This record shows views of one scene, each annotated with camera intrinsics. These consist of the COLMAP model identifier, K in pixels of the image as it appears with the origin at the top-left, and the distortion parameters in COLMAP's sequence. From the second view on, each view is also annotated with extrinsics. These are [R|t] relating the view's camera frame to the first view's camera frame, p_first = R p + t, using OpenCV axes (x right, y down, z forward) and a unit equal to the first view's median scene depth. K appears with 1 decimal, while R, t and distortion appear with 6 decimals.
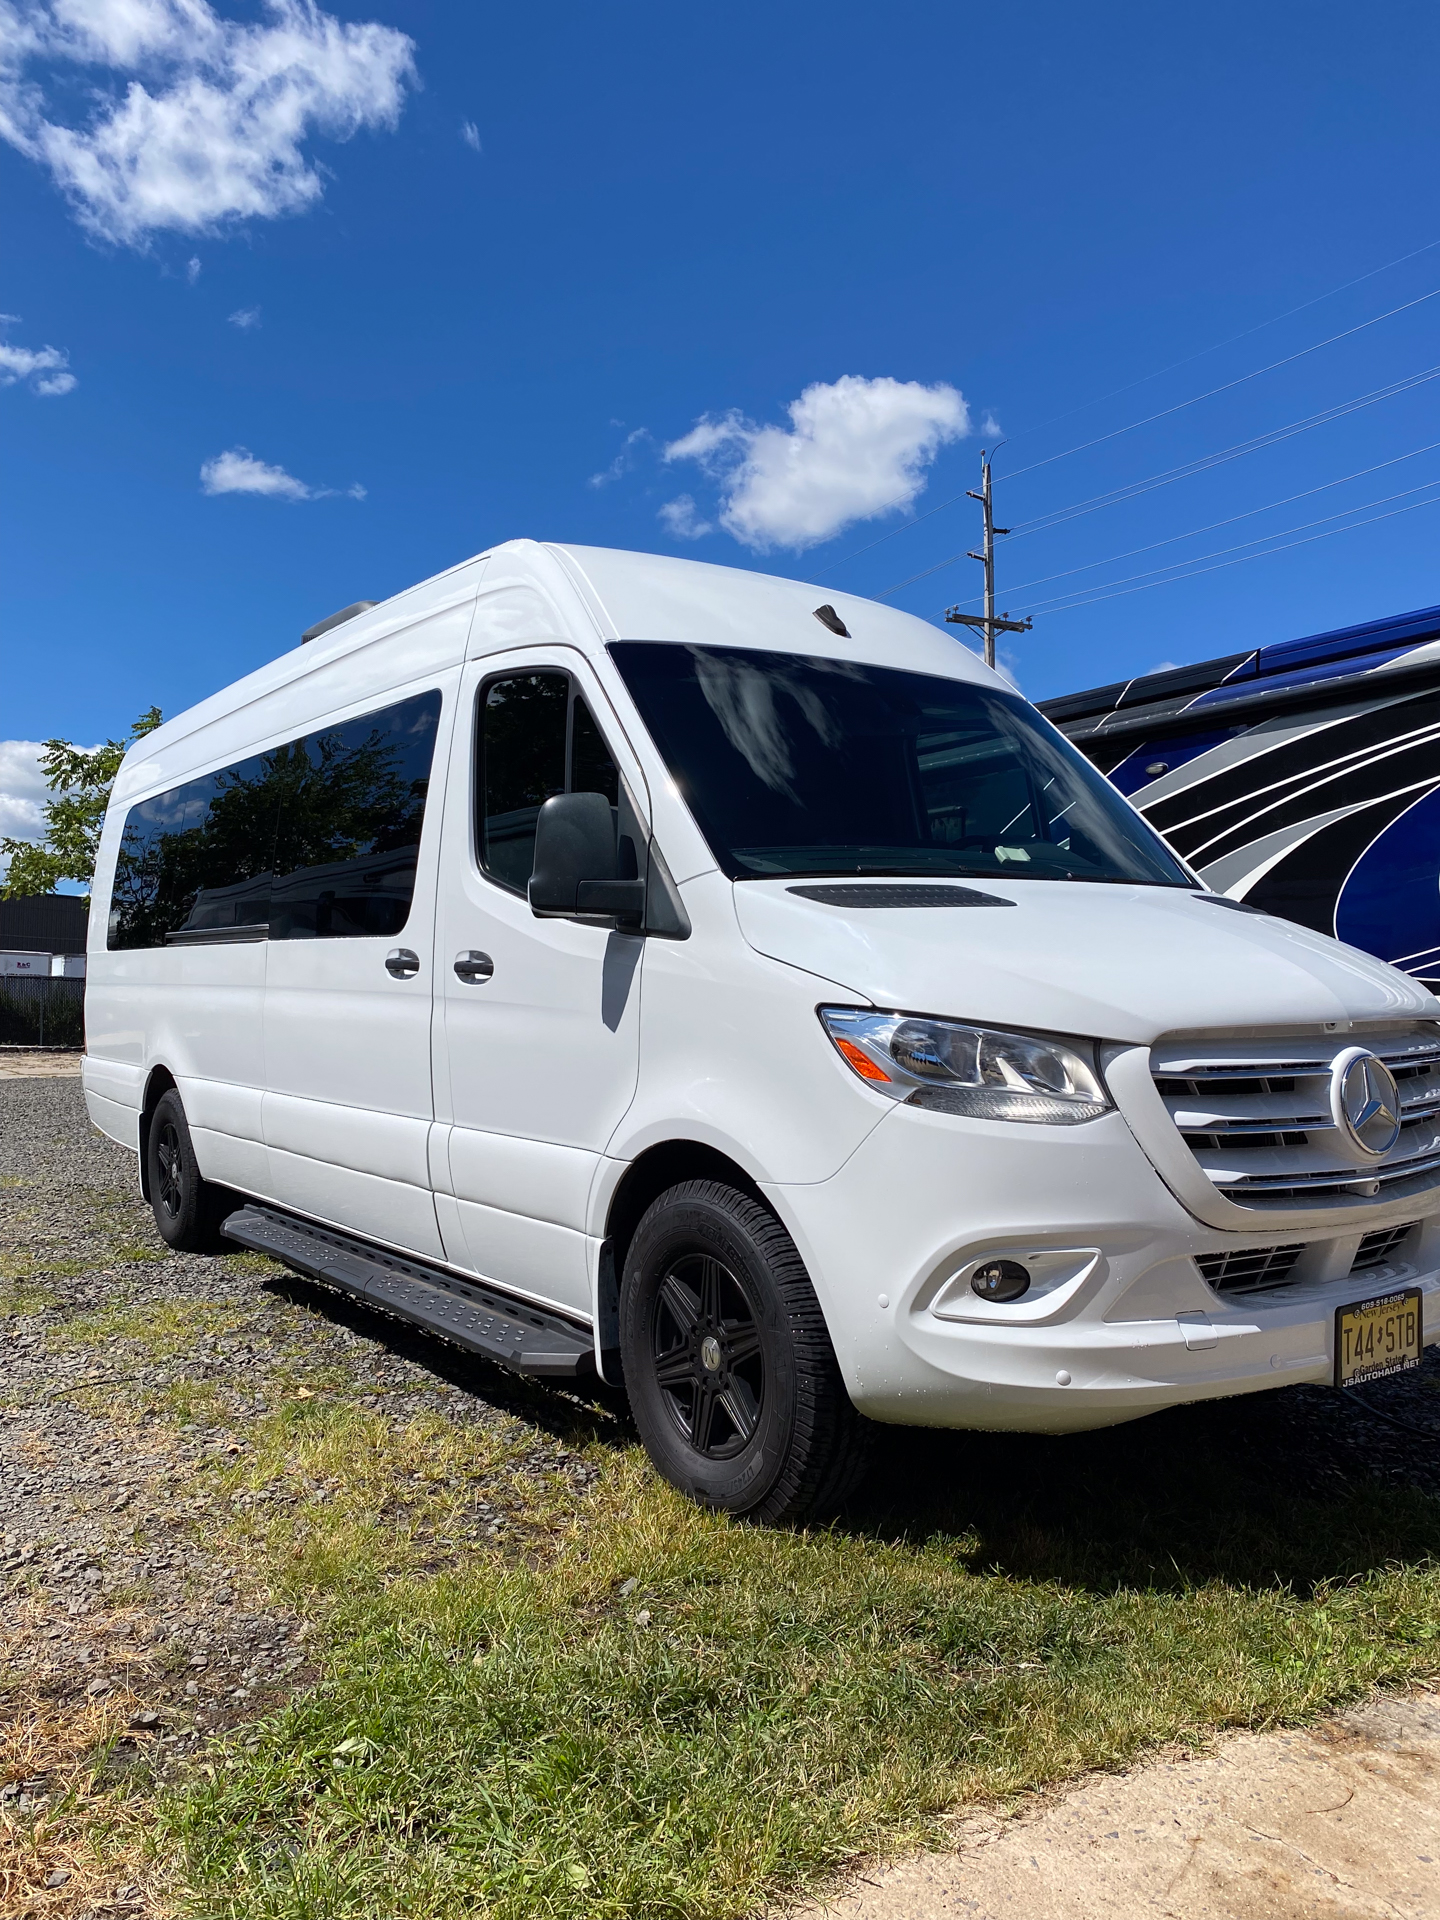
lens RADIAL K [[1460.5, 0, 777.5], [0, 1460.5, 962.6], [0, 0, 1]] dist [-0.008588, -0.004604]
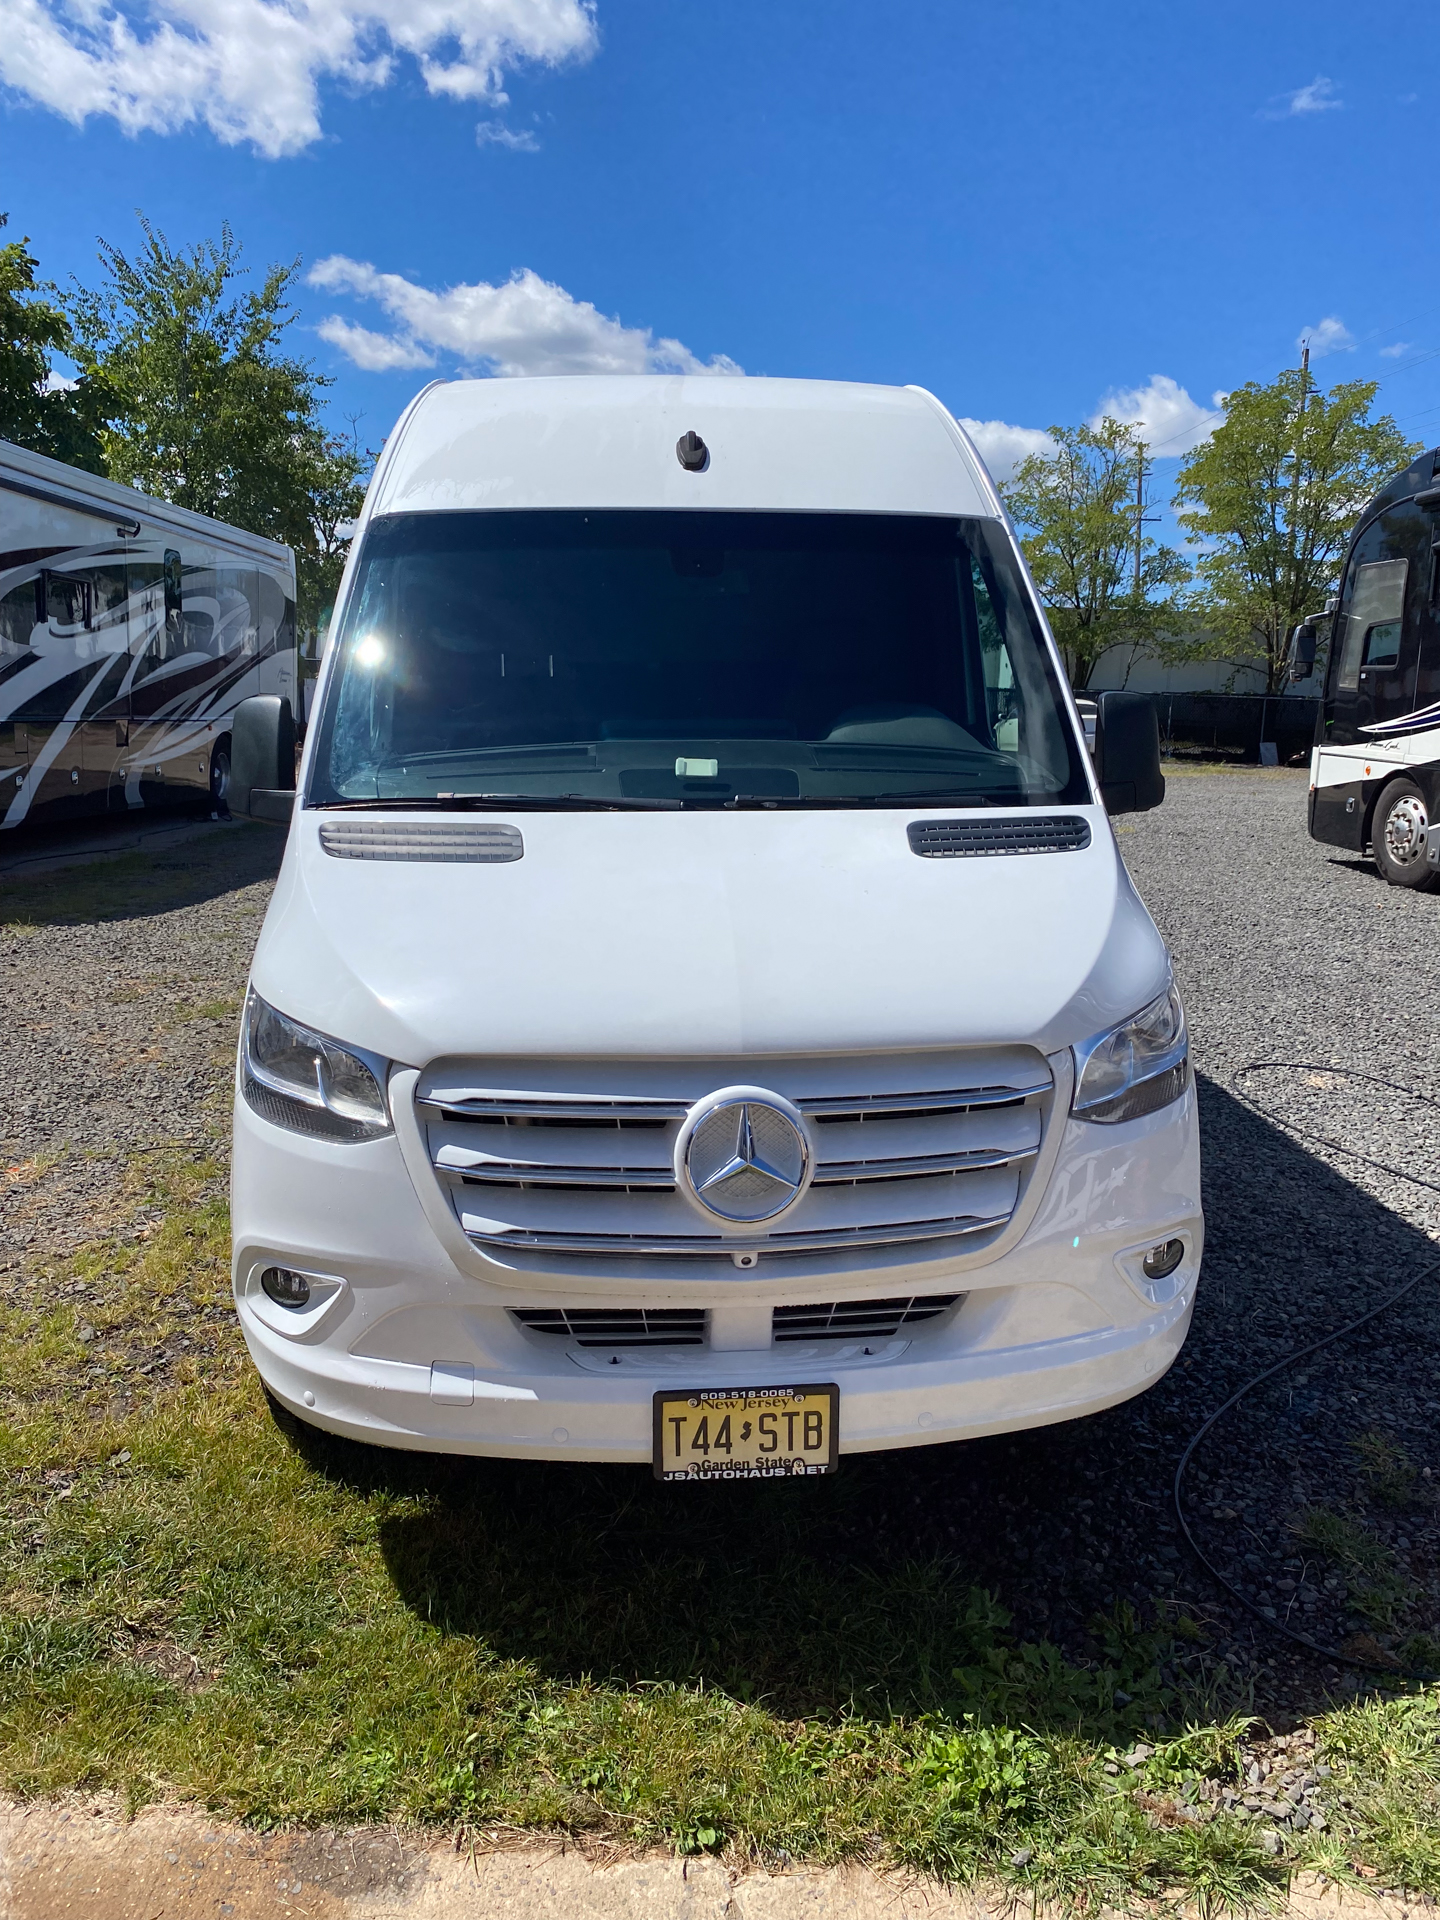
lens RADIAL K [[1460.5, 0, 777.5], [0, 1460.5, 962.6], [0, 0, 1]] dist [-0.008588, -0.004604]
pose [[0.855446, 0.107728, -0.506564, 0.830640], [-0.002635, 0.979019, 0.203752, -0.174995], [0.517886, -0.172964, 0.837781, 0.367692]]
